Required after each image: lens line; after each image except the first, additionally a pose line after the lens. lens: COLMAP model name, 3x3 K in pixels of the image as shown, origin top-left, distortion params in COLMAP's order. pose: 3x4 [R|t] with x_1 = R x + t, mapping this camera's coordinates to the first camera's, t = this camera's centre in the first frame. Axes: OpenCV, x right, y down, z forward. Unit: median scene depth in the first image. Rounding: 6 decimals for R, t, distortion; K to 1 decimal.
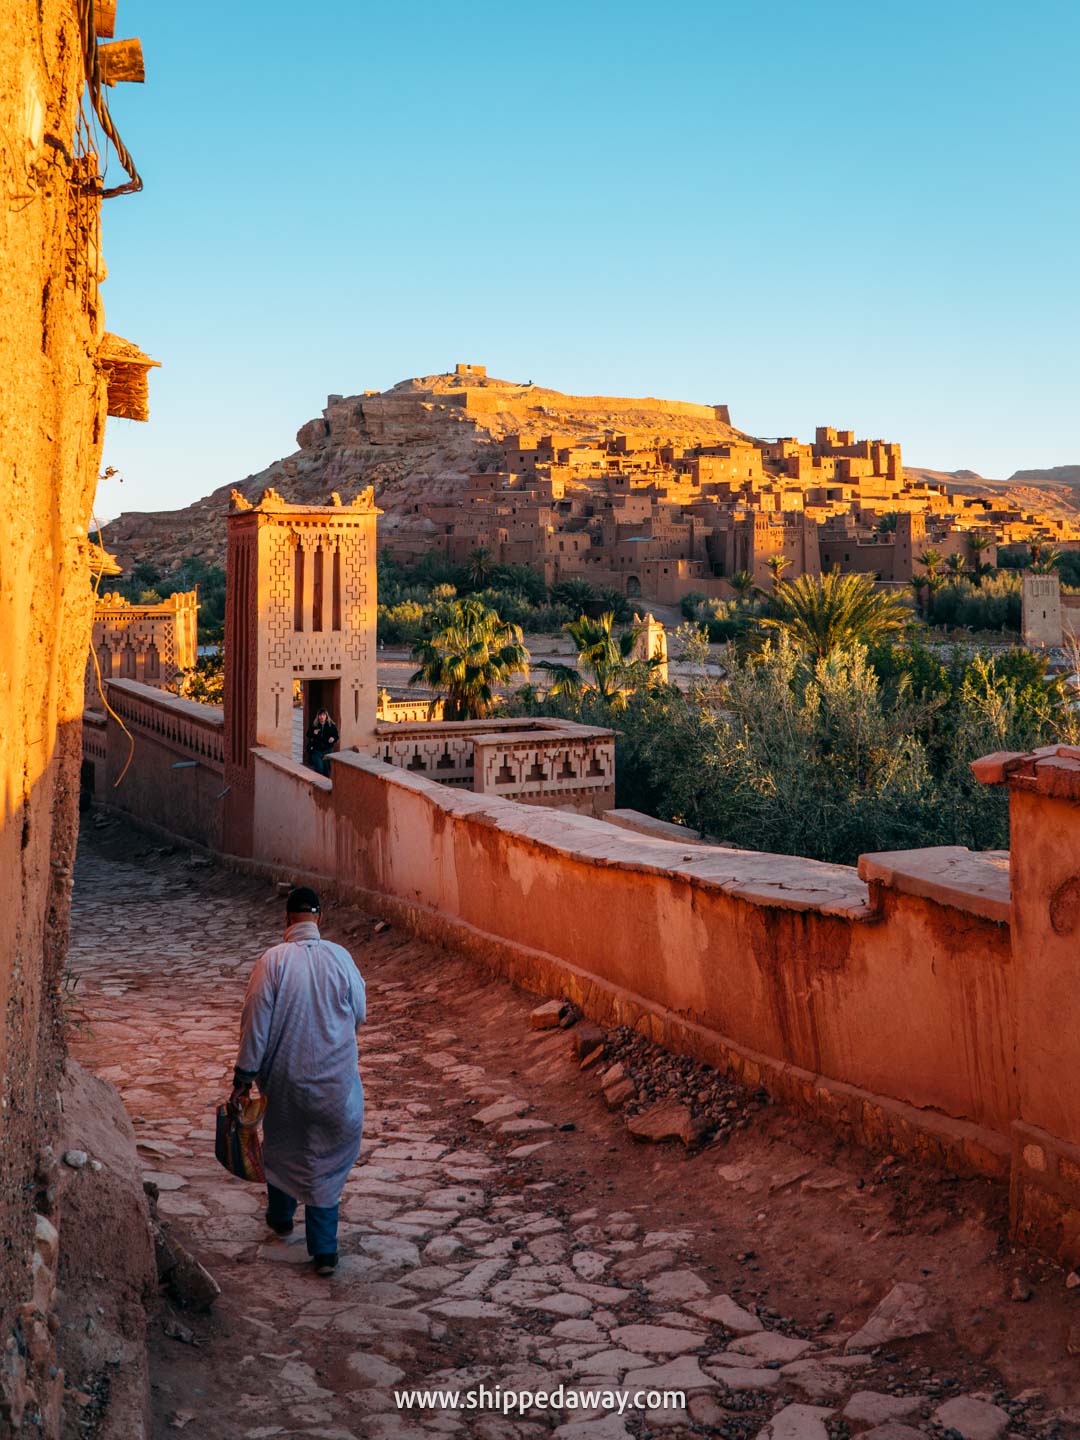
lens RADIAL K [[1671.4, 0, 535.4], [0, 1671.4, 526.8], [0, 0, 1]] dist [0.098240, -0.008989]
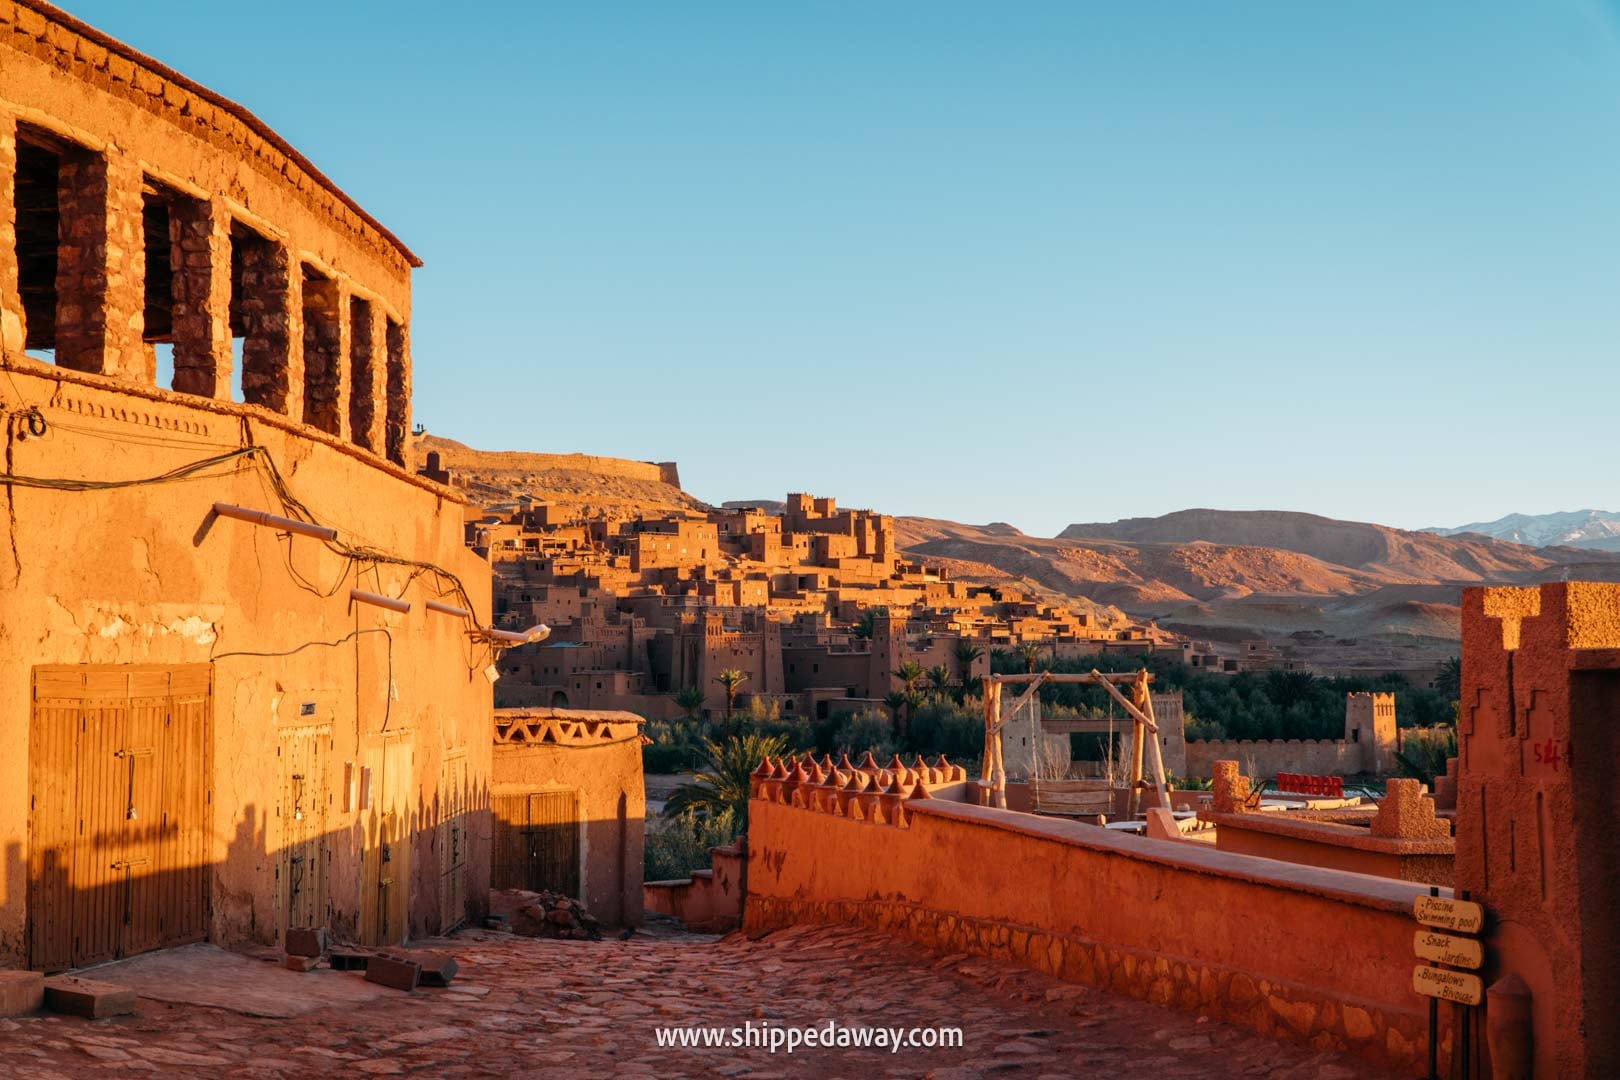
lens RADIAL K [[2390.7, 0, 757.8], [0, 2390.7, 679.5], [0, 0, 1]] dist [0.083930, -0.031945]
pose [[0.988940, 0.005799, 0.148200, -0.013529], [-0.011079, 0.999332, 0.034828, -0.012646], [-0.147899, -0.036085, 0.988344, -0.124083]]
